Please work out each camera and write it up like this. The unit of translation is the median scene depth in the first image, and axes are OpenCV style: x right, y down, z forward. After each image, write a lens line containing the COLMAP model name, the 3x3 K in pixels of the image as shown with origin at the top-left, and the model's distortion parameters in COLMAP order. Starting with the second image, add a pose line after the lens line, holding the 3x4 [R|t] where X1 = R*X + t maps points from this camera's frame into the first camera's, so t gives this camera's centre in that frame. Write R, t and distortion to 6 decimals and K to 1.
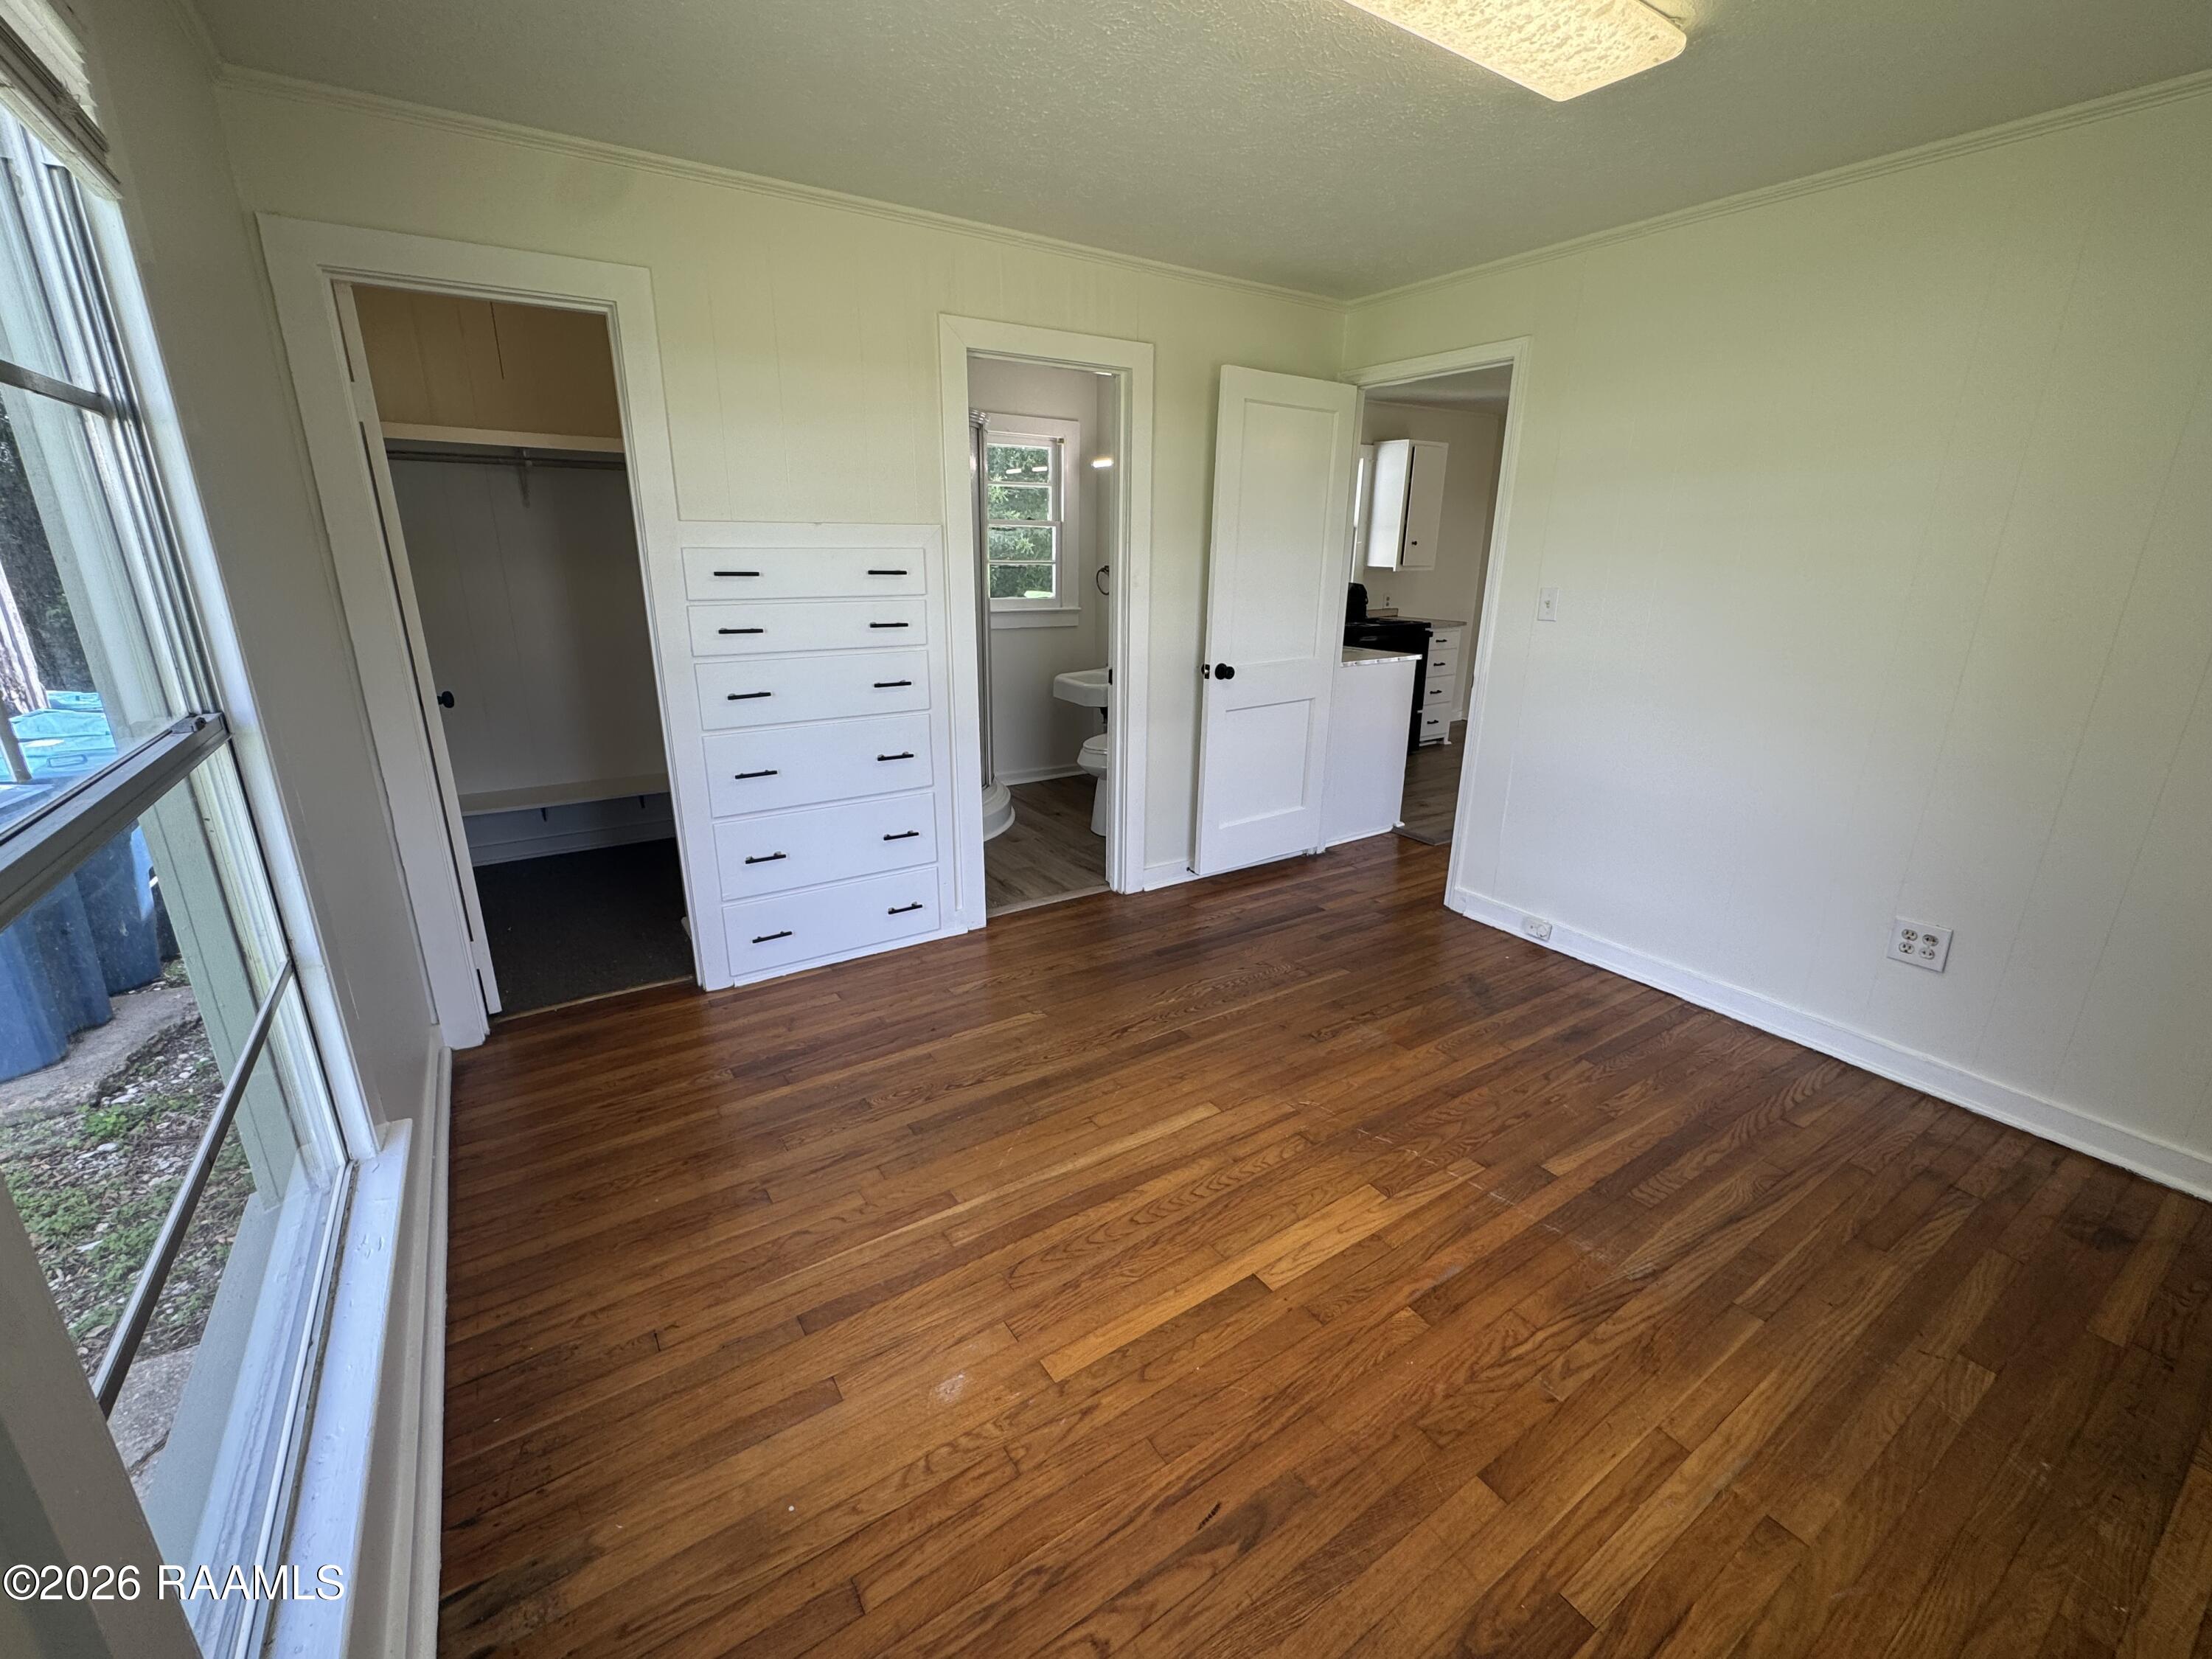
lens RADIAL K [[930.4, 0, 1106.0], [0, 930.4, 829.5], [0, 0, 1]] dist [-0.002722, -0.000282]
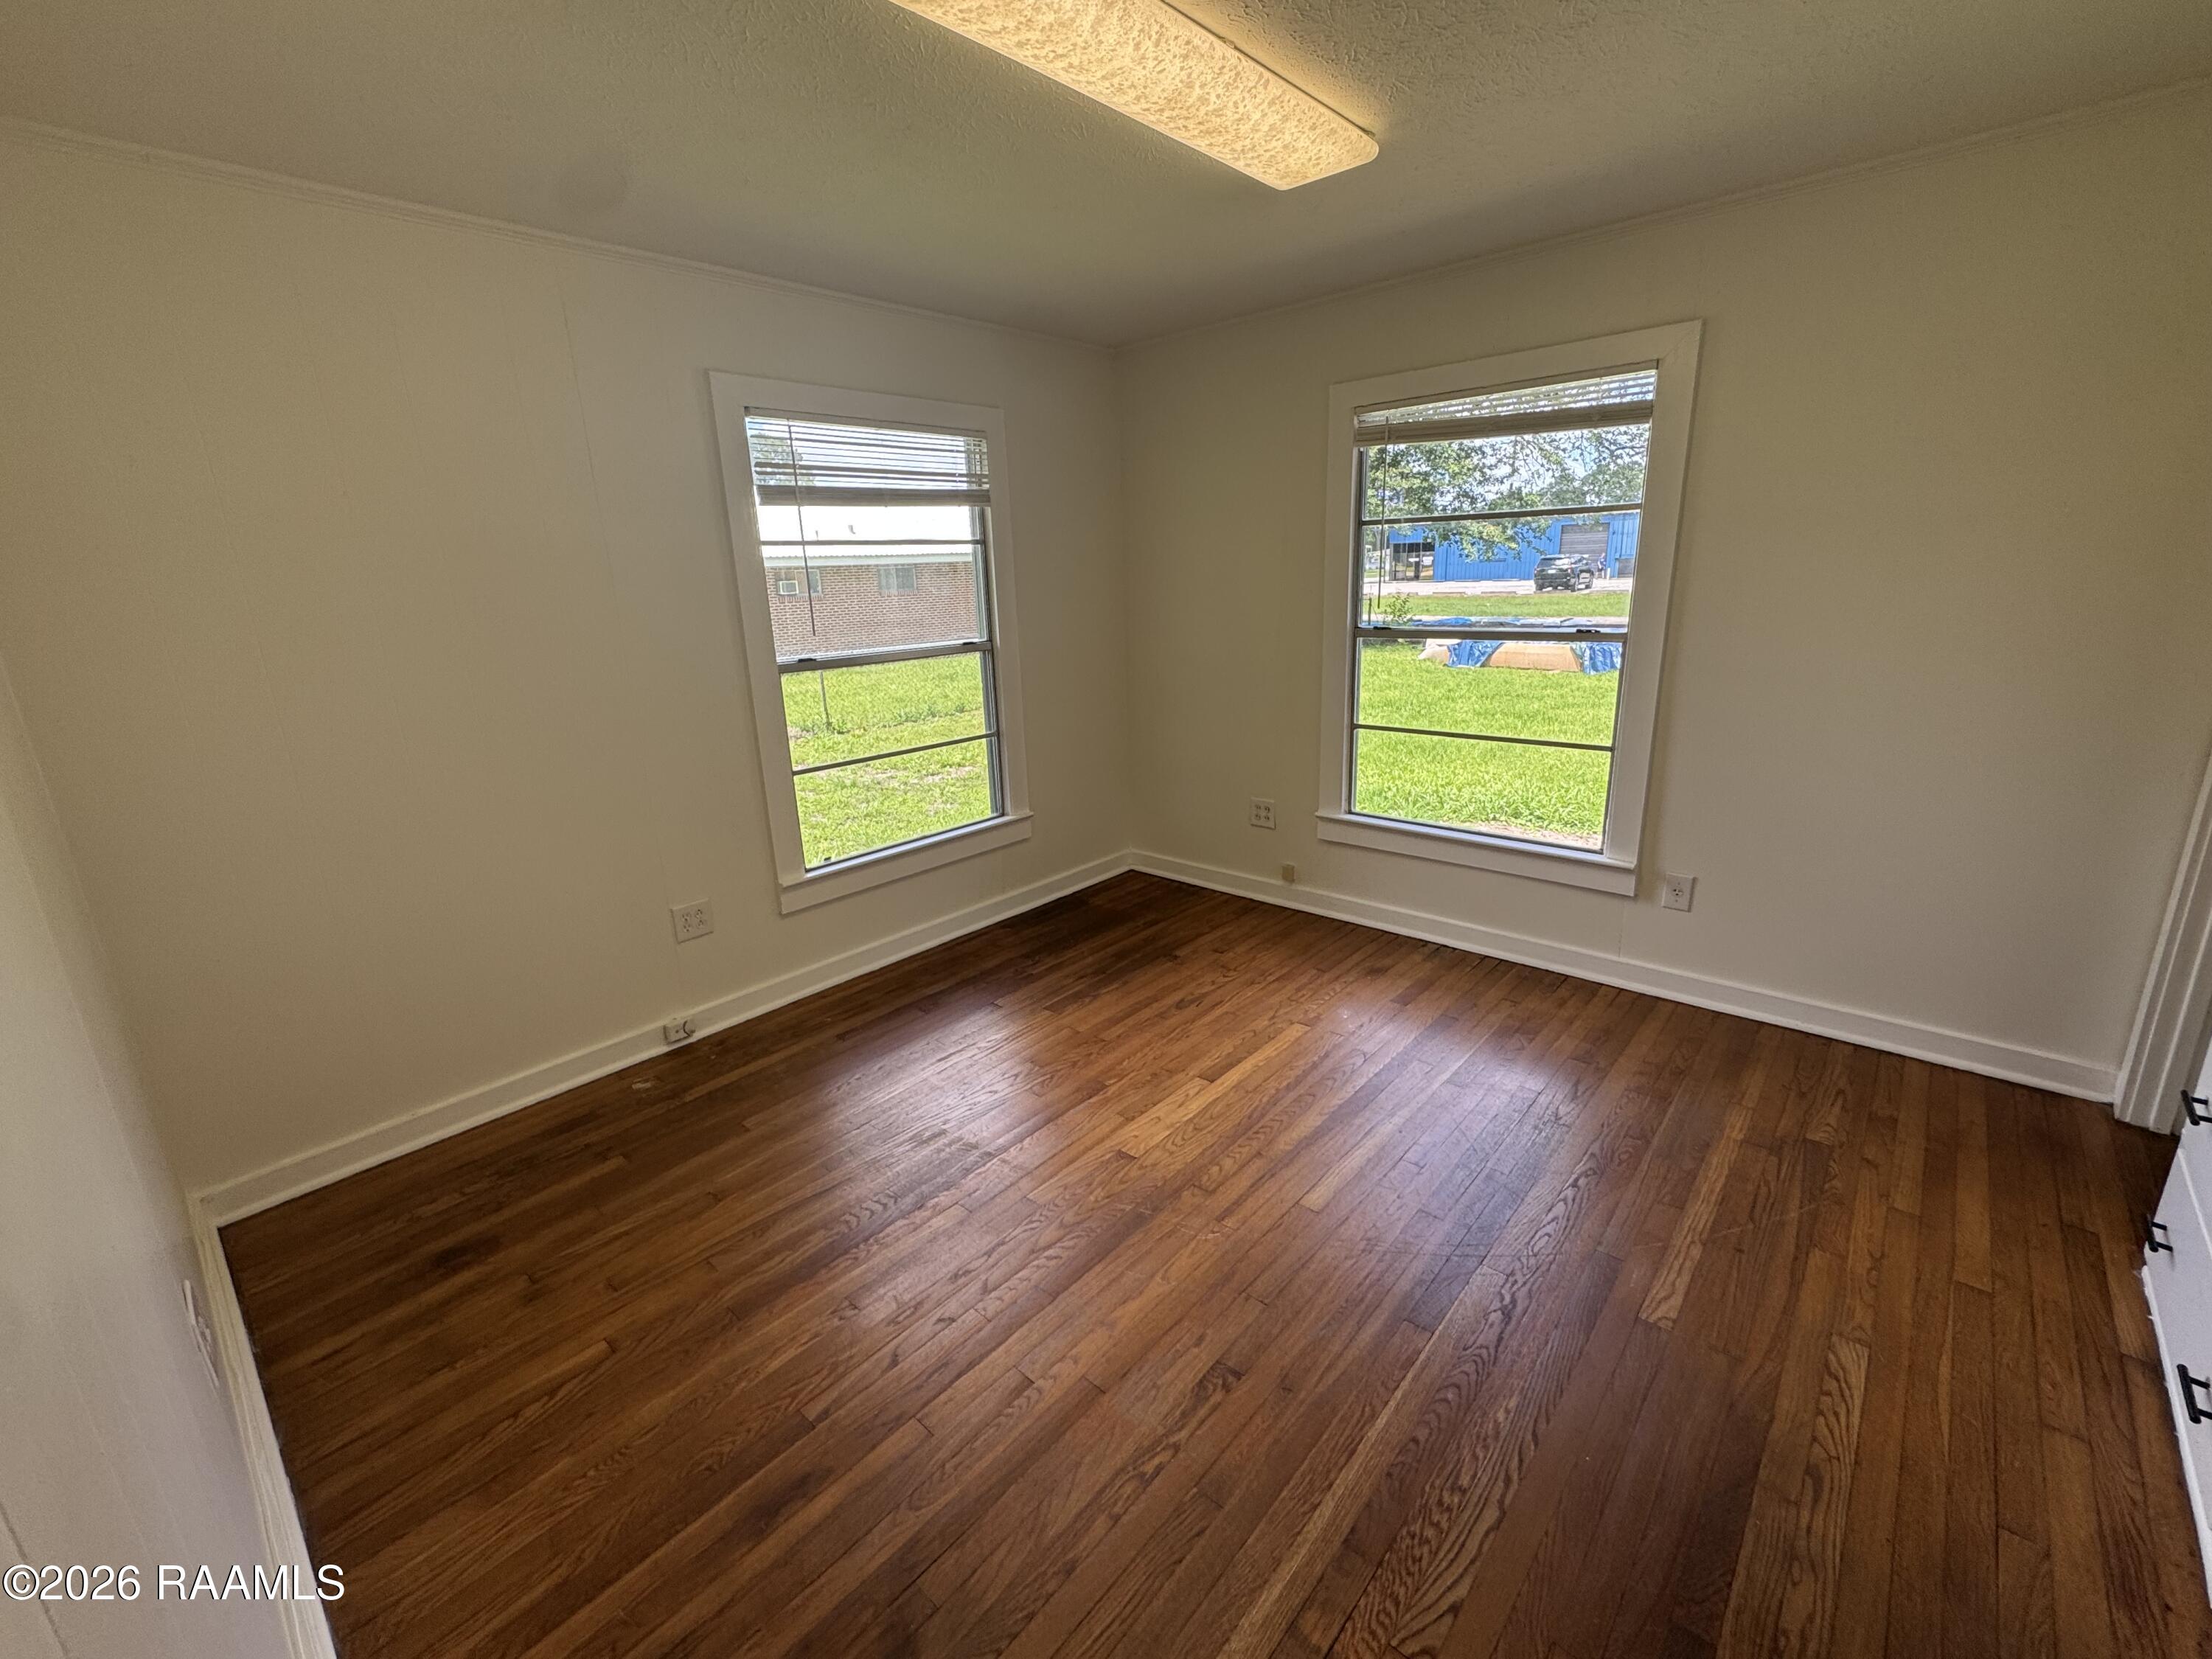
lens RADIAL K [[930.4, 0, 1106.0], [0, 930.4, 829.5], [0, 0, 1]] dist [-0.002722, -0.000282]
pose [[-0.967891, 0.093198, -0.233456, 0.469437], [-0.046637, 0.846027, 0.531096, -0.459116], [0.247007, 0.524930, -0.814516, 1.466226]]
